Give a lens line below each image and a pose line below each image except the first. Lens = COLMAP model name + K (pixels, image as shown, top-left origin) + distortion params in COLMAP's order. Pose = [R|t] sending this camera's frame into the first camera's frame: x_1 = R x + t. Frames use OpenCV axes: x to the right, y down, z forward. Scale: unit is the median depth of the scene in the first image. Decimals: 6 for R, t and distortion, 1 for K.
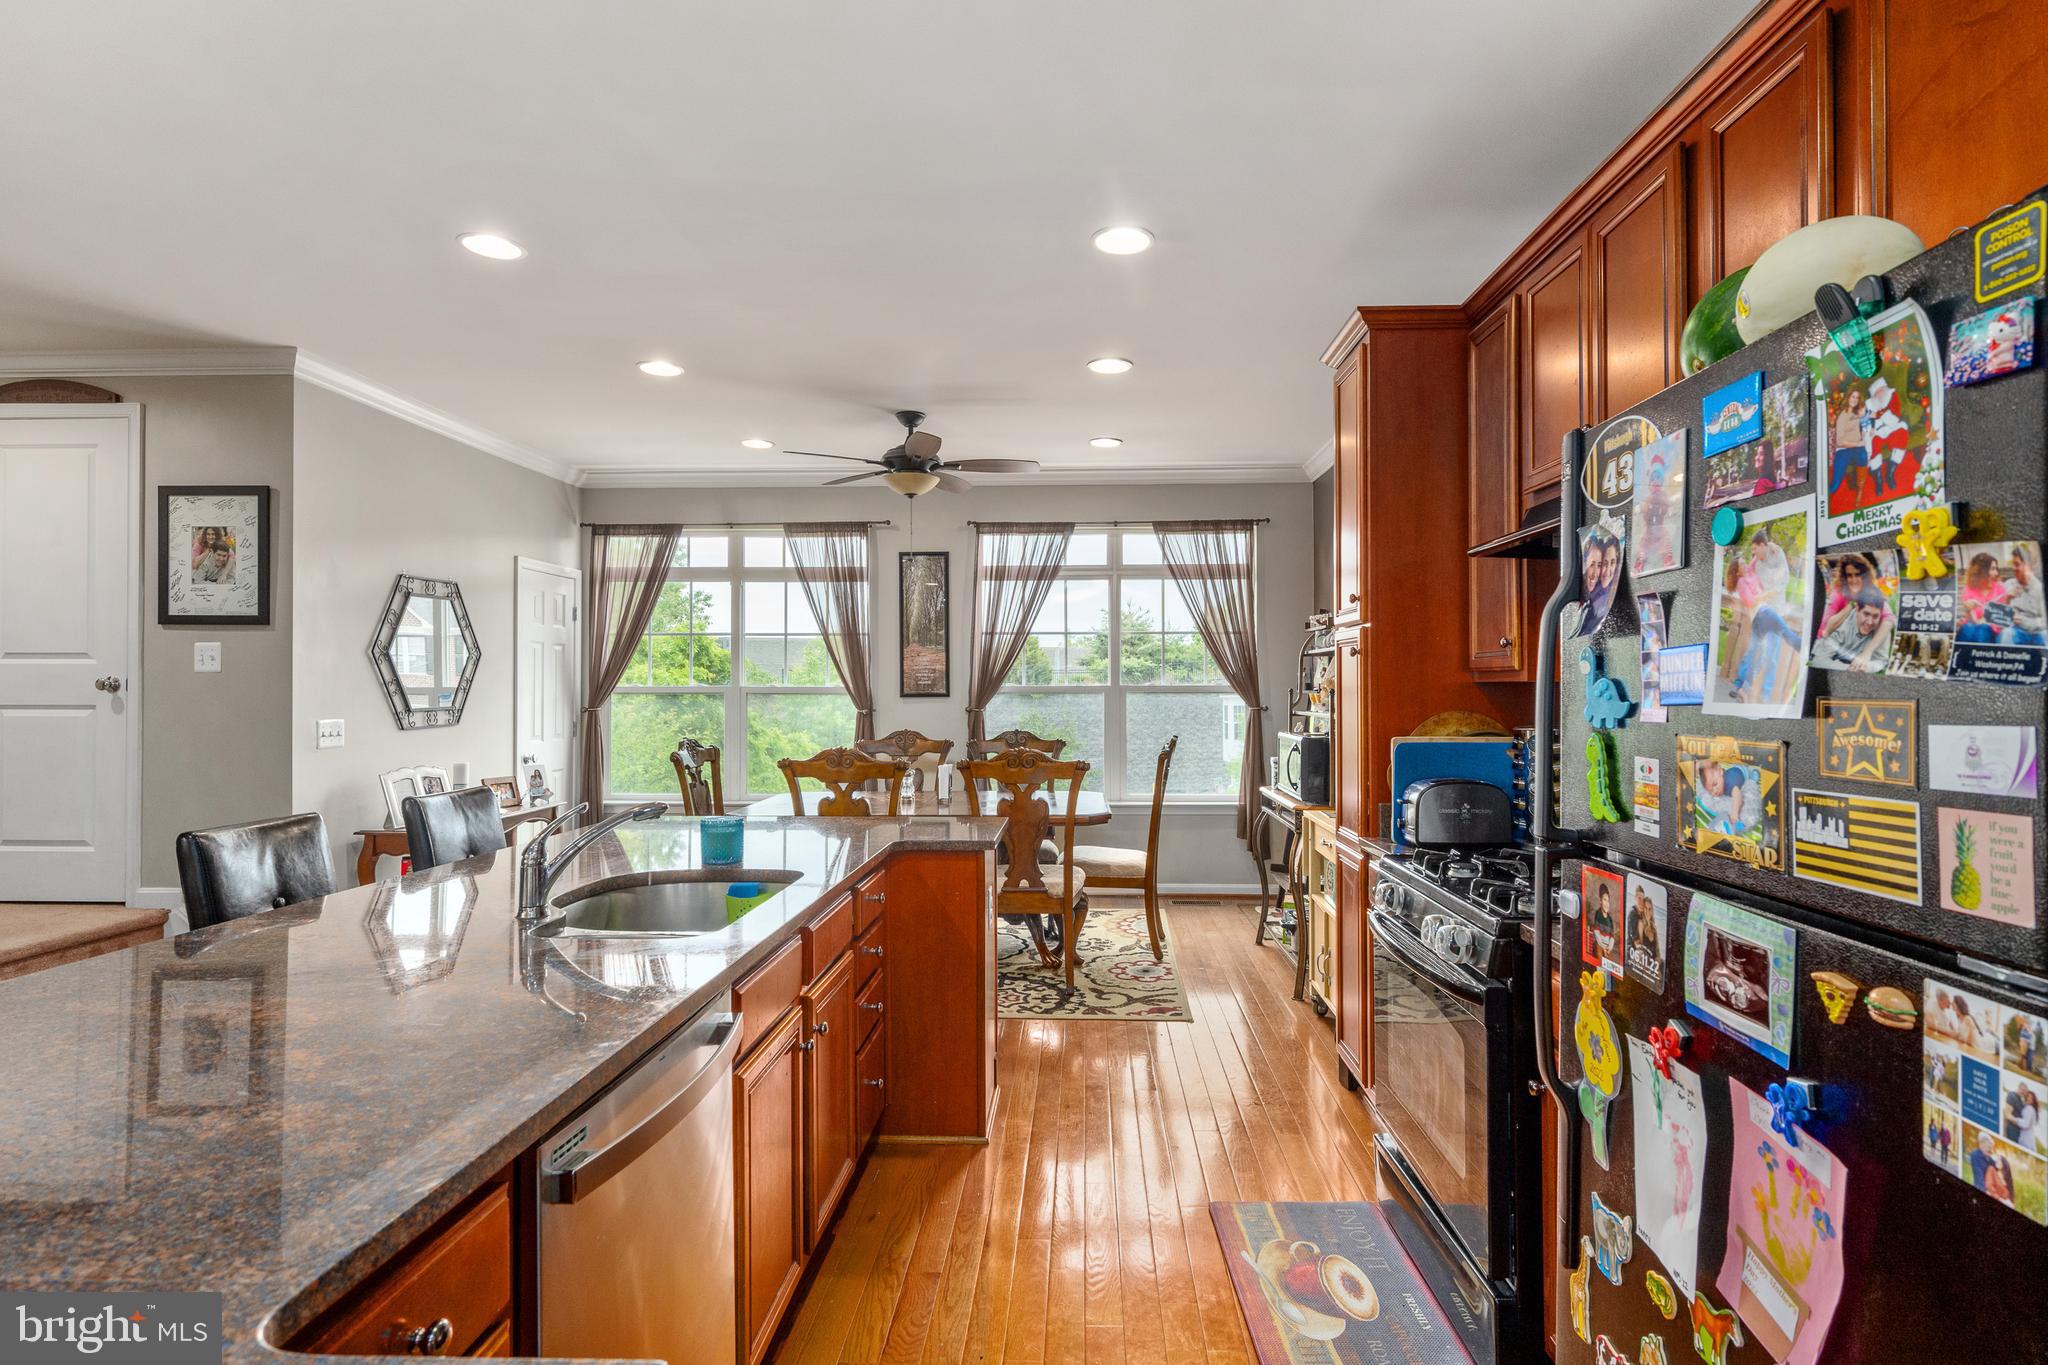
lens RADIAL K [[1036.1, 0, 1056.3], [0, 1036.1, 678.7], [0, 0, 1]] dist [-0.001185, 0.000576]
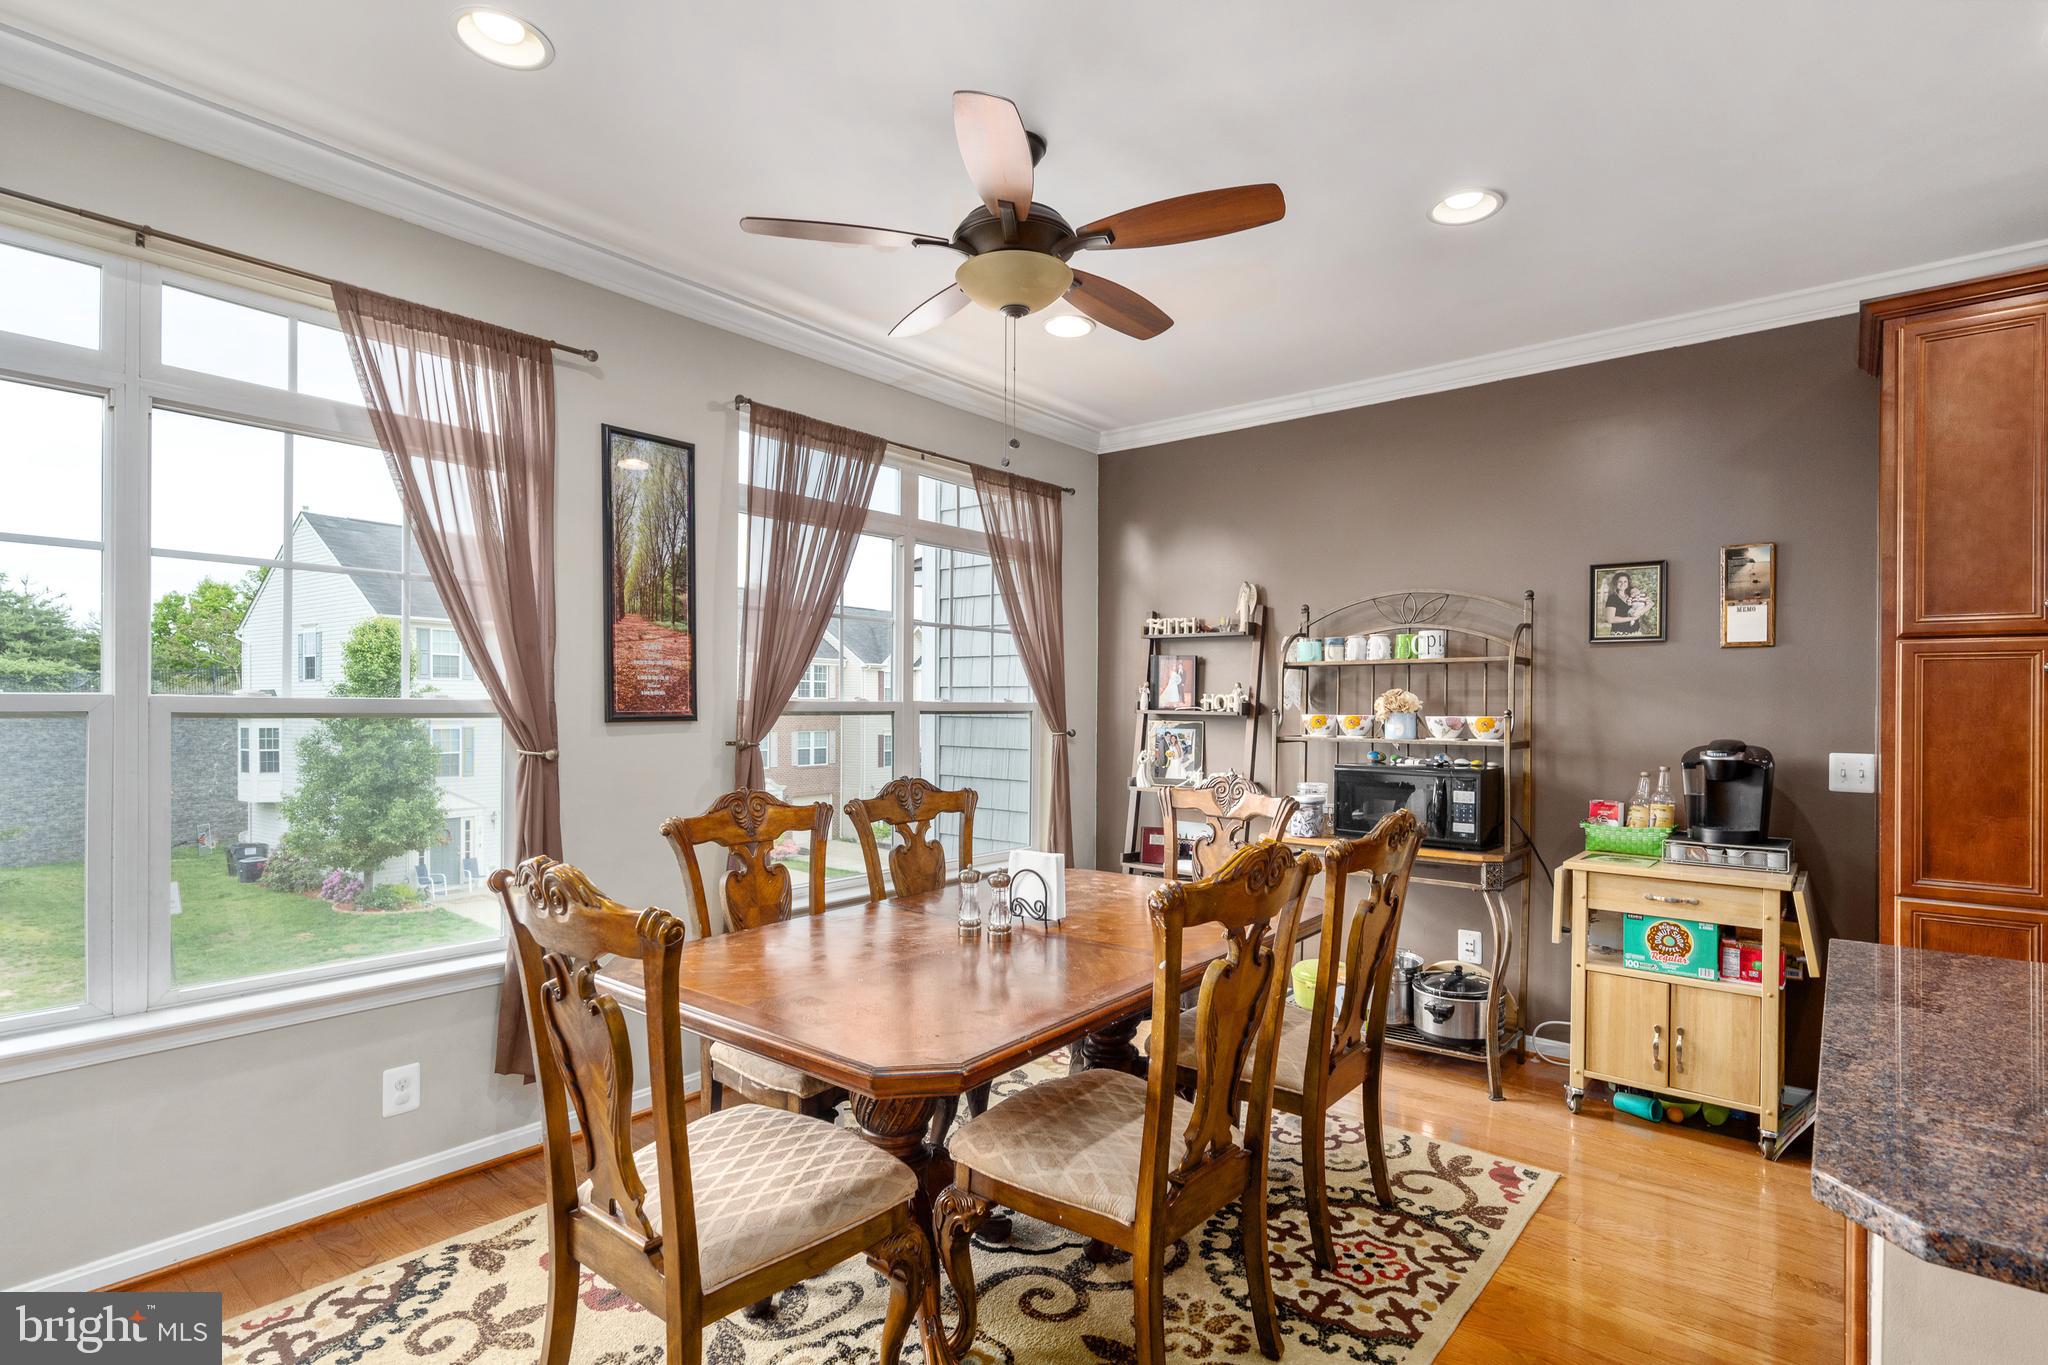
lens RADIAL K [[997.2, 0, 1022.9], [0, 997.2, 710.7], [0, 0, 1]] dist [0.006613, -0.002545]
pose [[0.604828, 0.000968, 0.796356, -0.614149], [-0.011696, 0.999902, 0.007668, 0.009353], [-0.796270, -0.013952, 0.604780, 0.847416]]
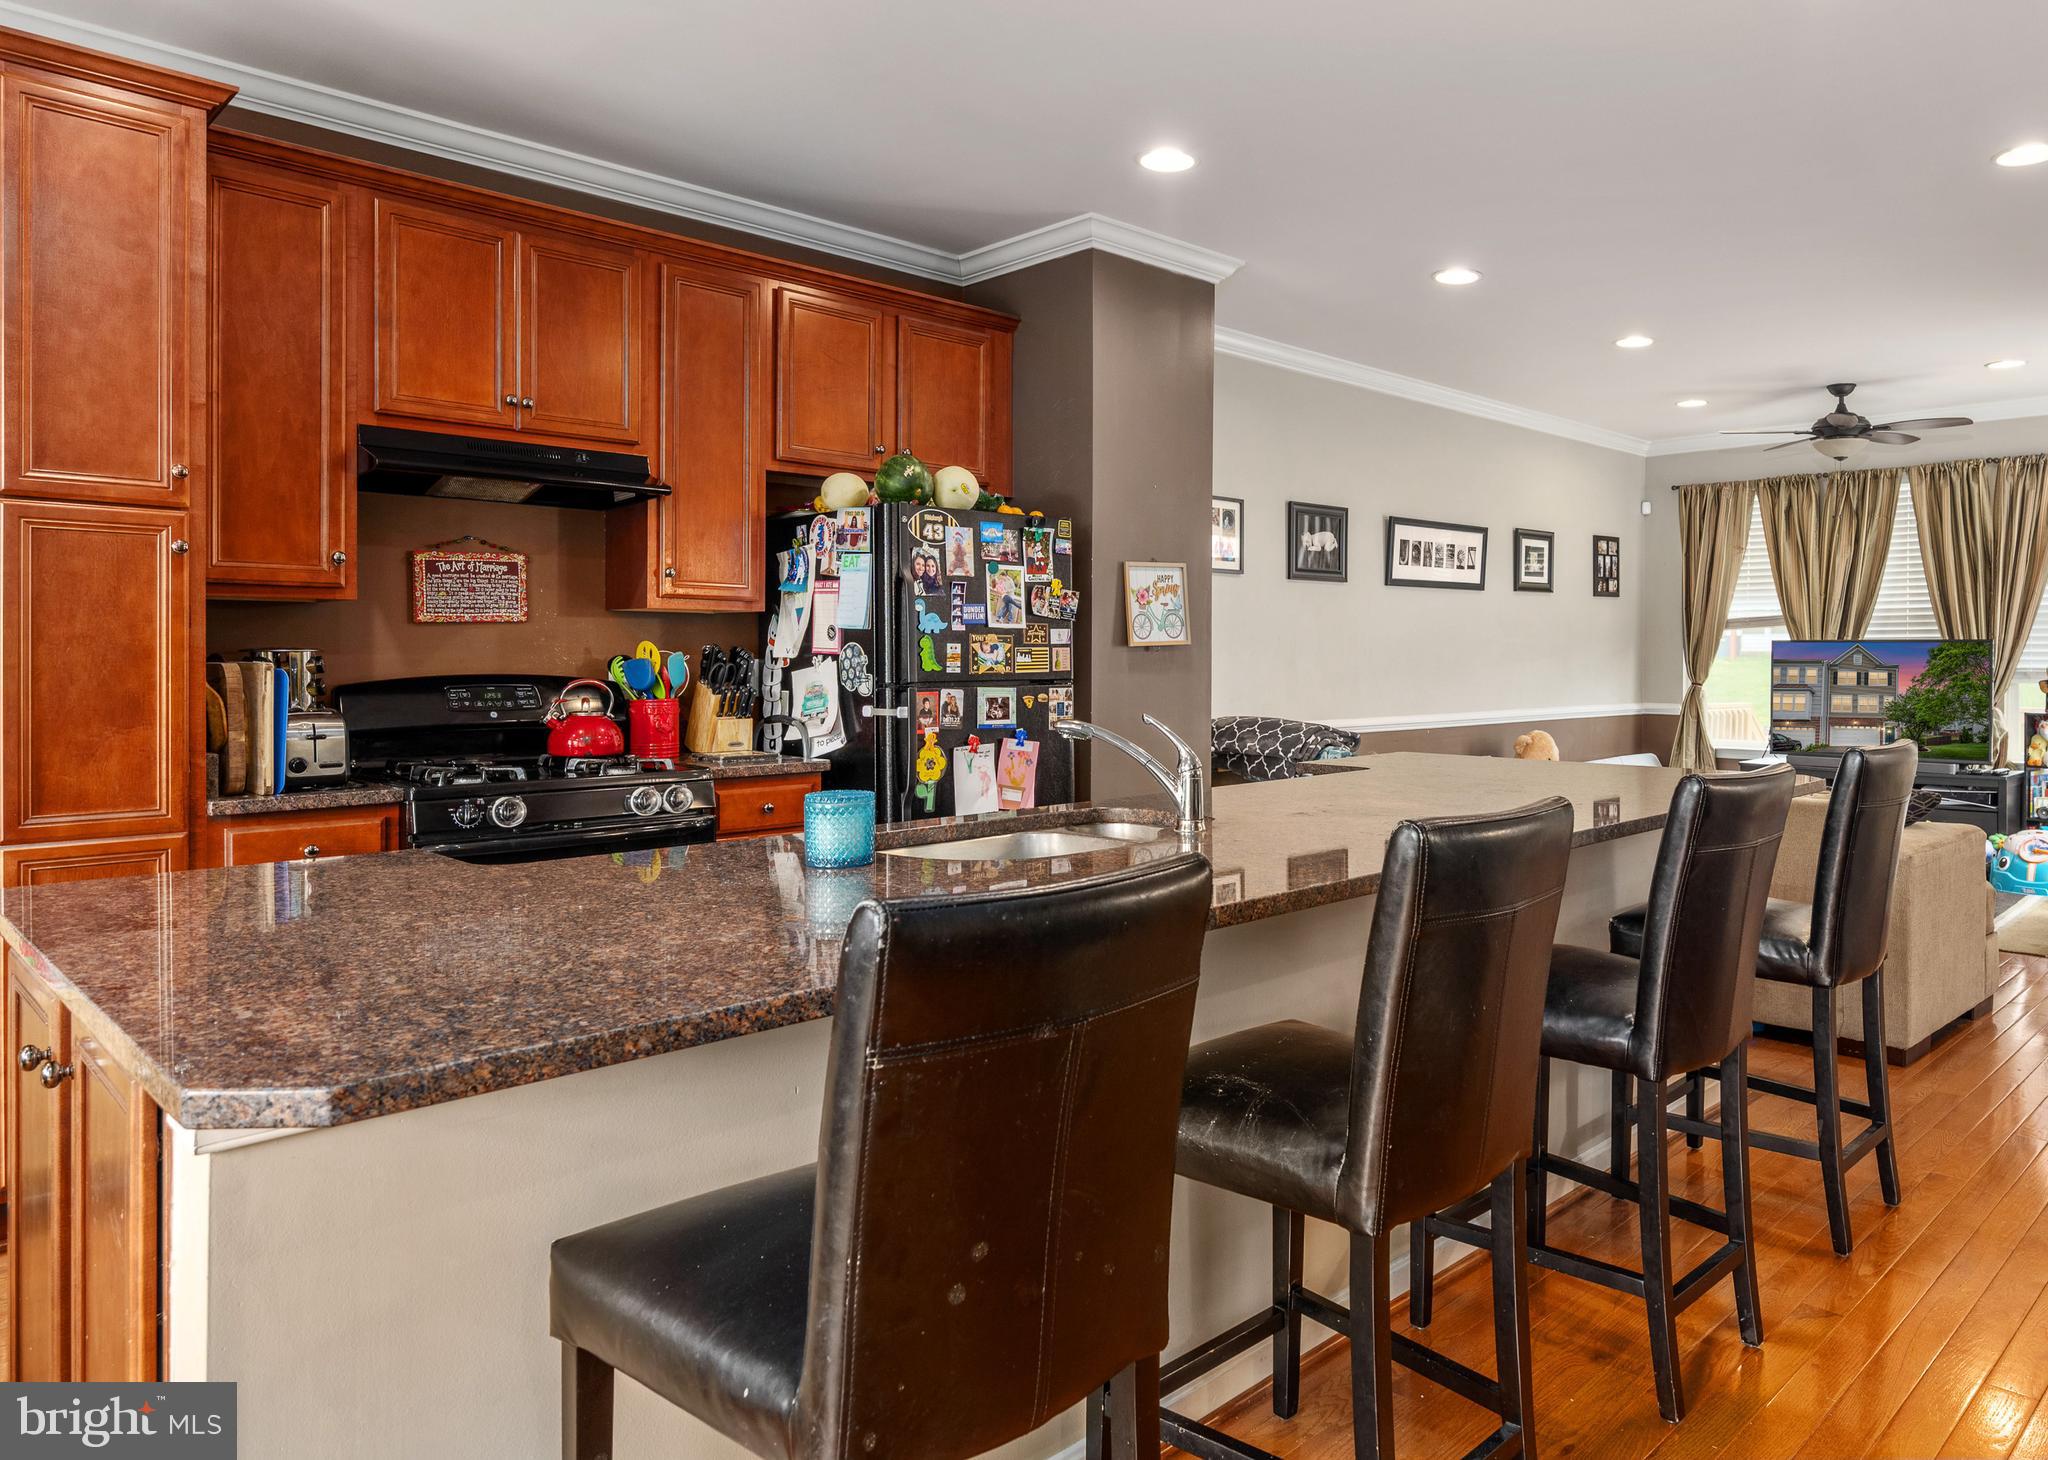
lens RADIAL K [[1354.2, 0, 1224.5], [0, 1354.2, 658.9], [0, 0, 1]] dist [0.014110, 0.001037]
pose [[-0.767355, -0.001832, 0.641220, -0.622776], [-0.007885, 0.999947, -0.006578, 0.037599], [-0.641175, -0.010104, -0.767329, 0.911674]]
